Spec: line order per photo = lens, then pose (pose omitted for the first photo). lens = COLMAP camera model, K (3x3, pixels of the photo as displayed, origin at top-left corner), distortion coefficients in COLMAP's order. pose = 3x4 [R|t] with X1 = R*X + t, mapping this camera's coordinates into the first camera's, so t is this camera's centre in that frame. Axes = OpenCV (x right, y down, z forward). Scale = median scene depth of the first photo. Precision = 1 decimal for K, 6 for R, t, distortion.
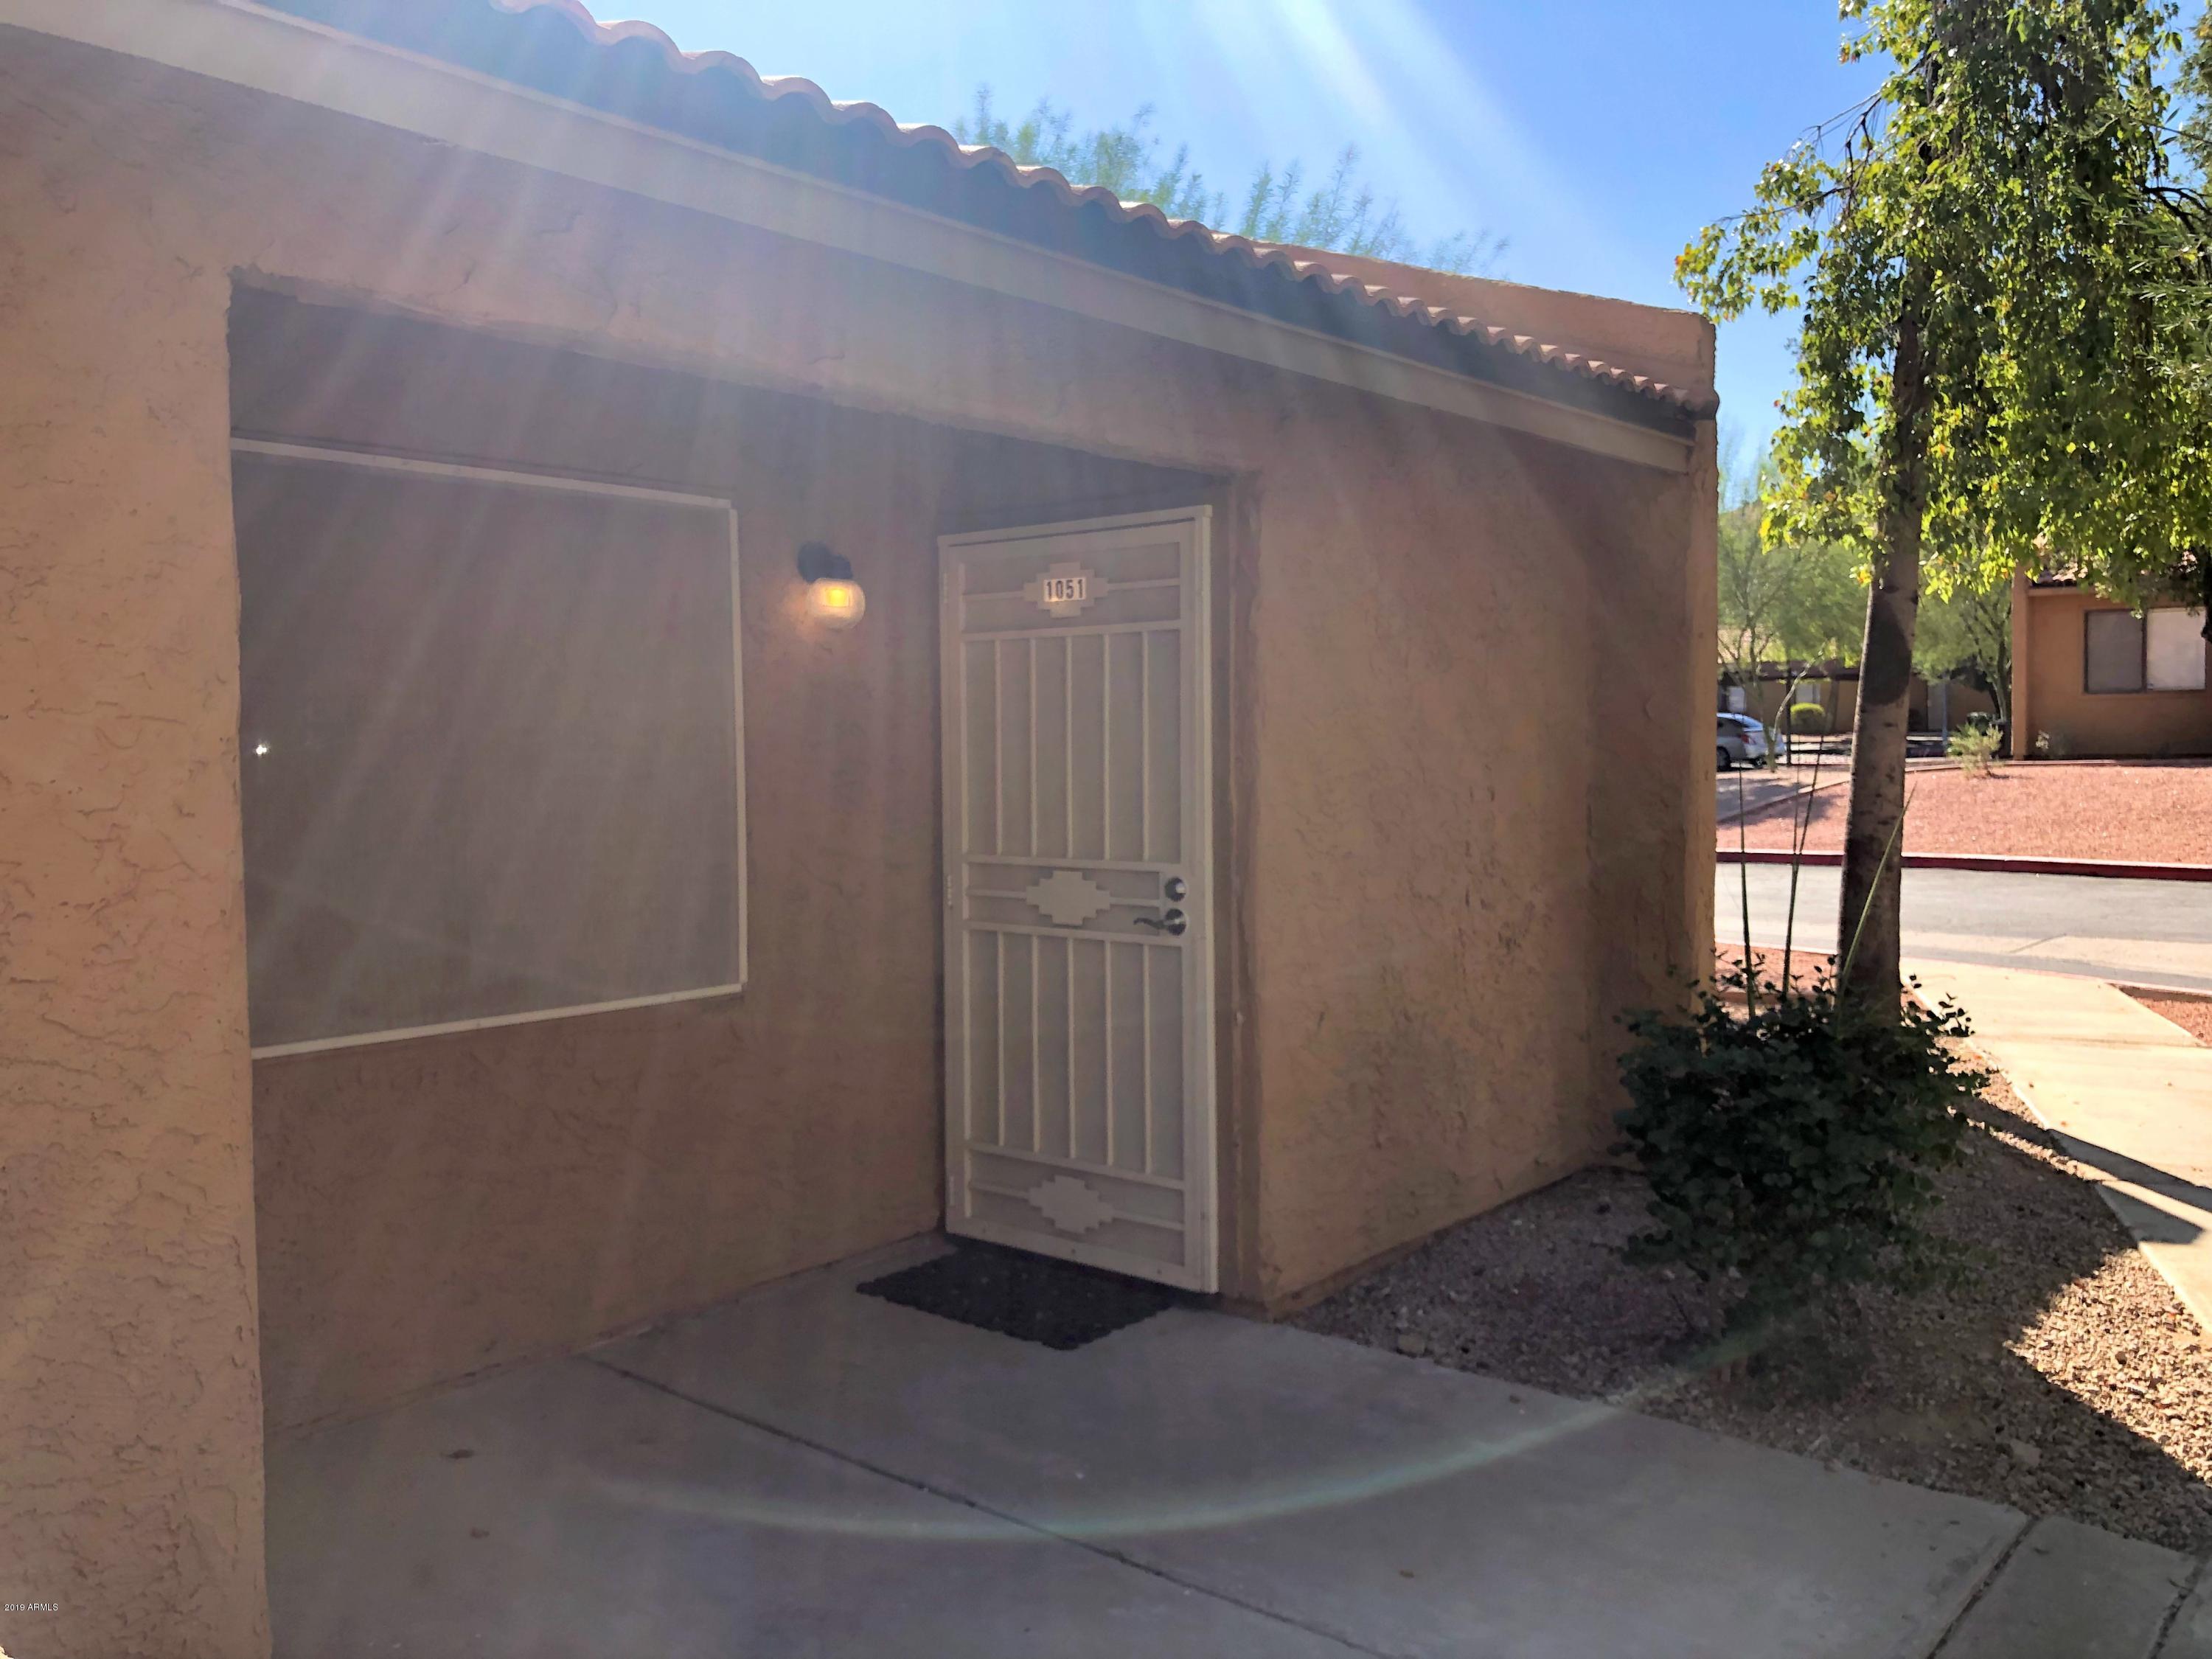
lens RADIAL K [[1828.5, 0, 1098.5], [0, 1828.5, 822.6], [0, 0, 1]] dist [0.022189, -0.014297]
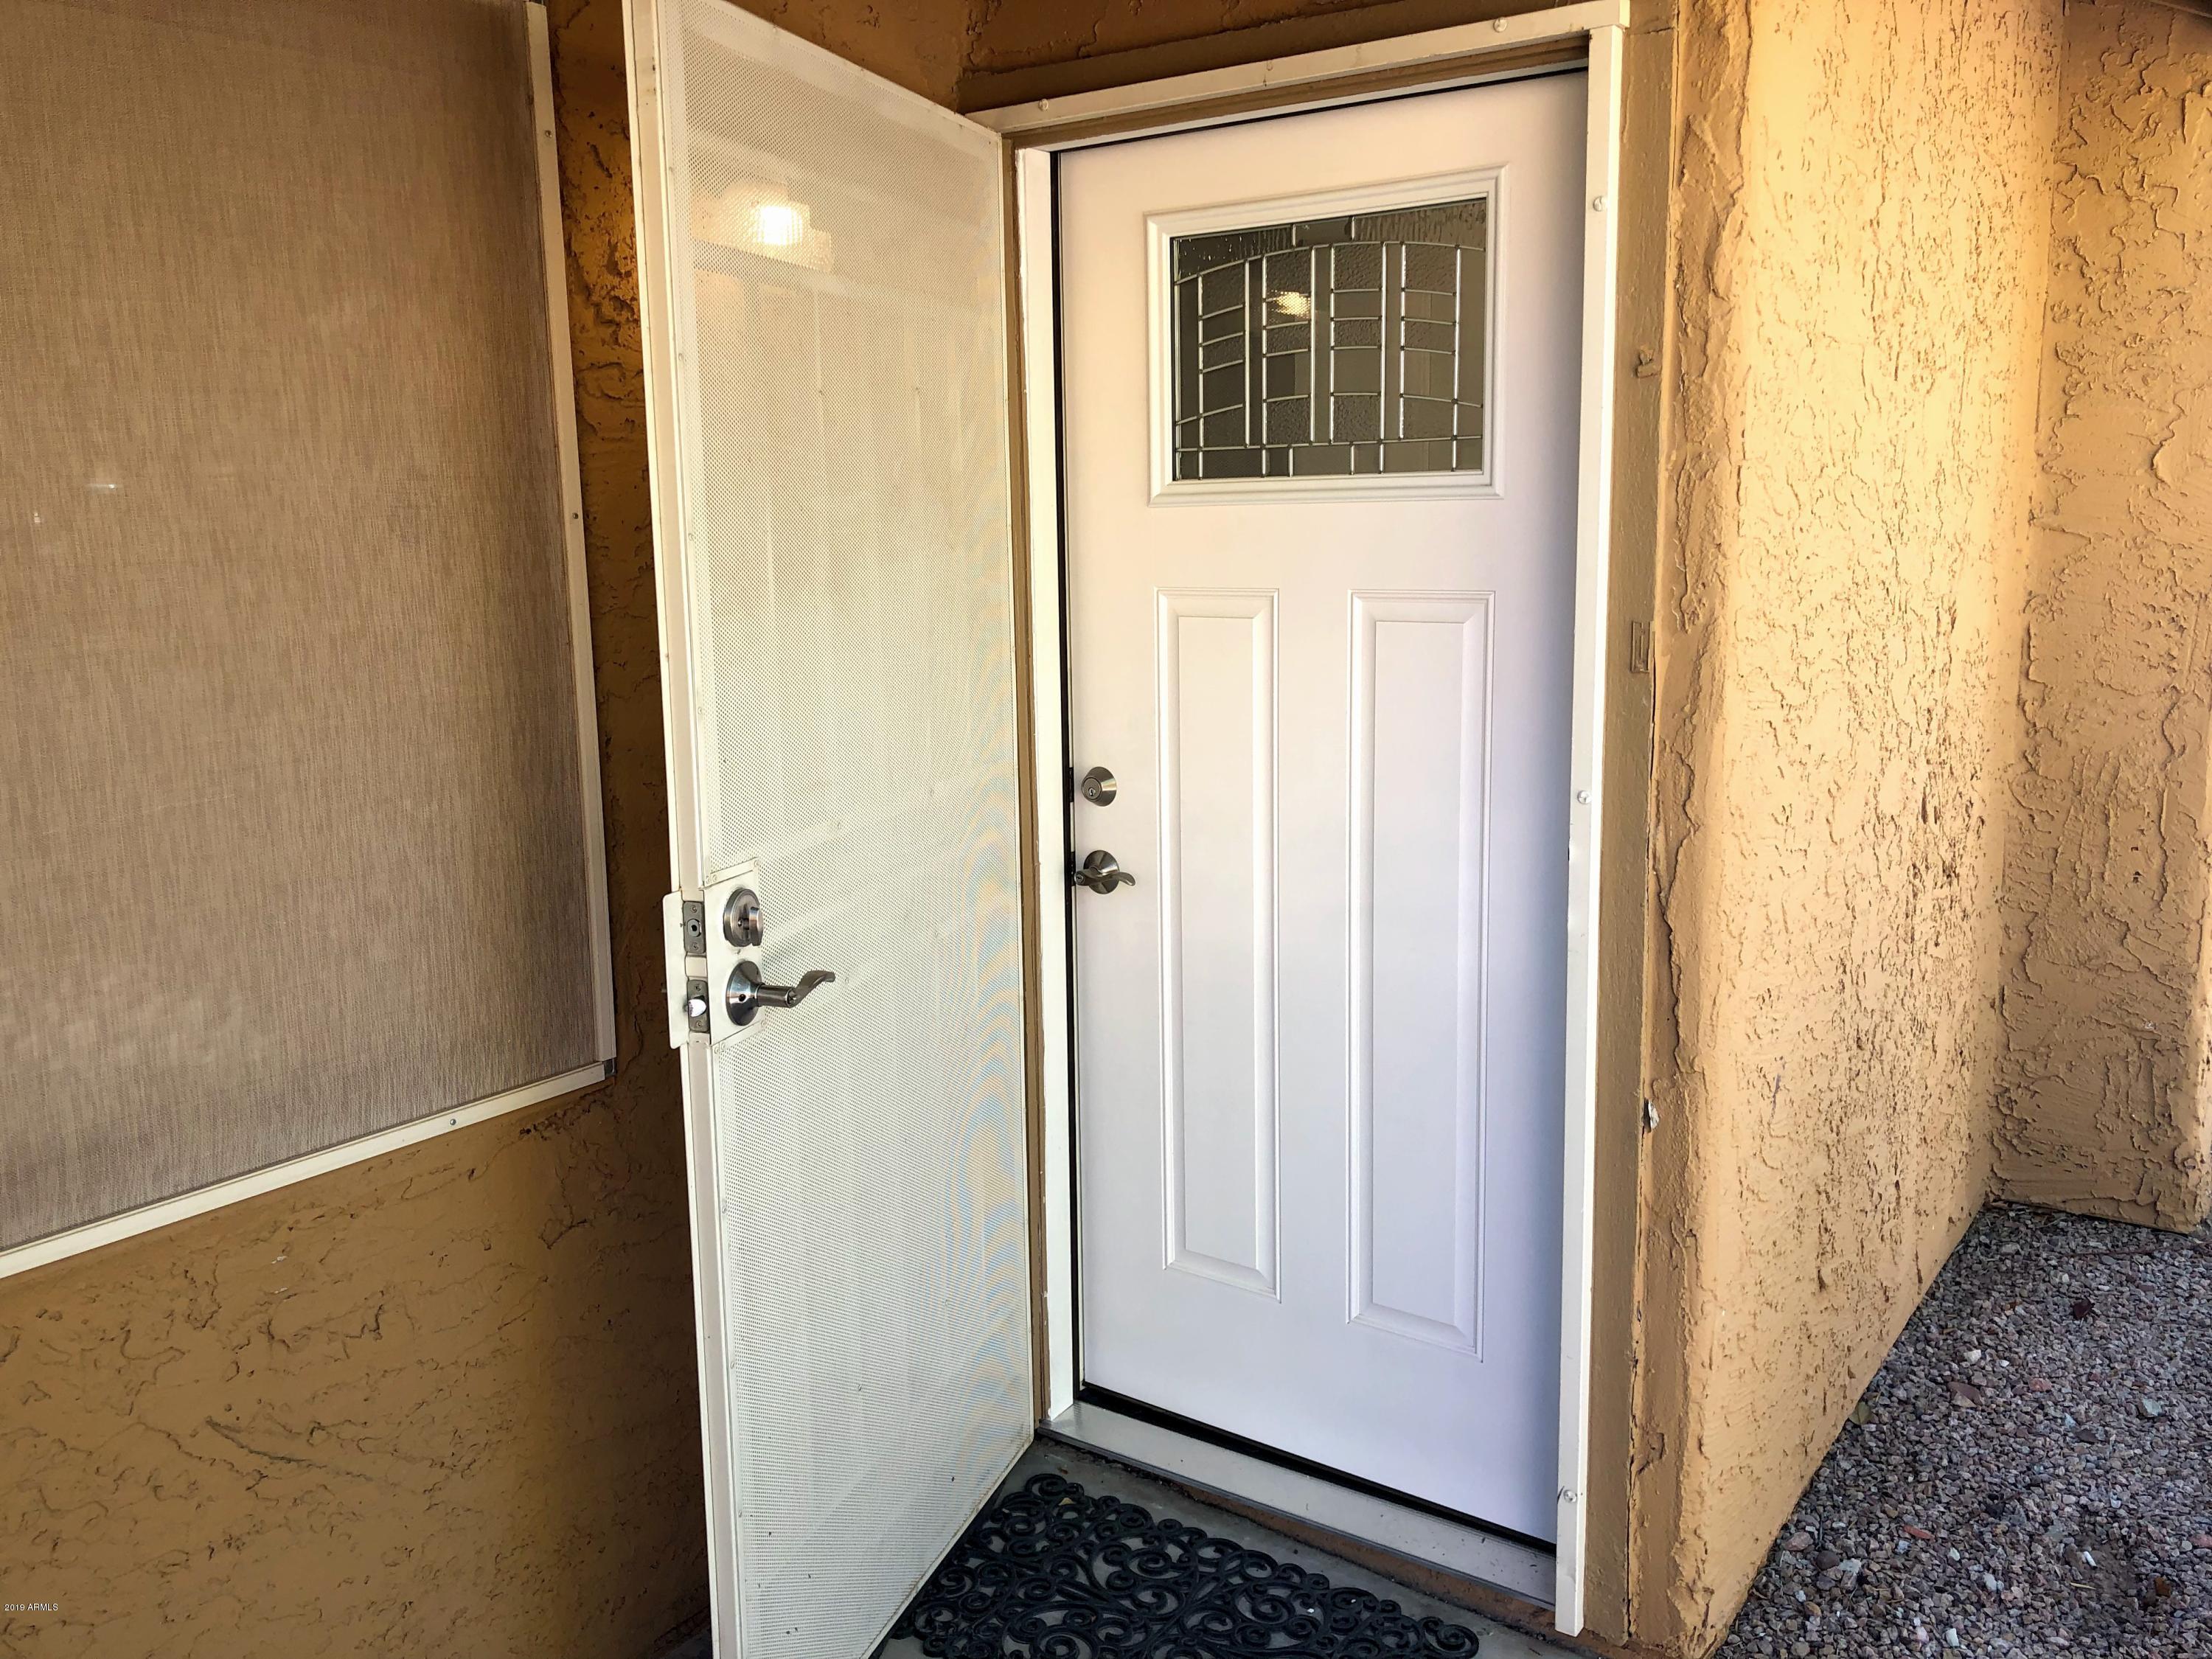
lens RADIAL K [[1828.5, 0, 1123.3], [0, 1828.5, 828.1], [0, 0, 1]] dist [0.022189, -0.014297]
pose [[0.996909, -0.019956, 0.075983, -0.092533], [0.009981, 0.991533, 0.129468, -0.030919], [-0.077923, -0.128309, 0.988668, 0.508362]]
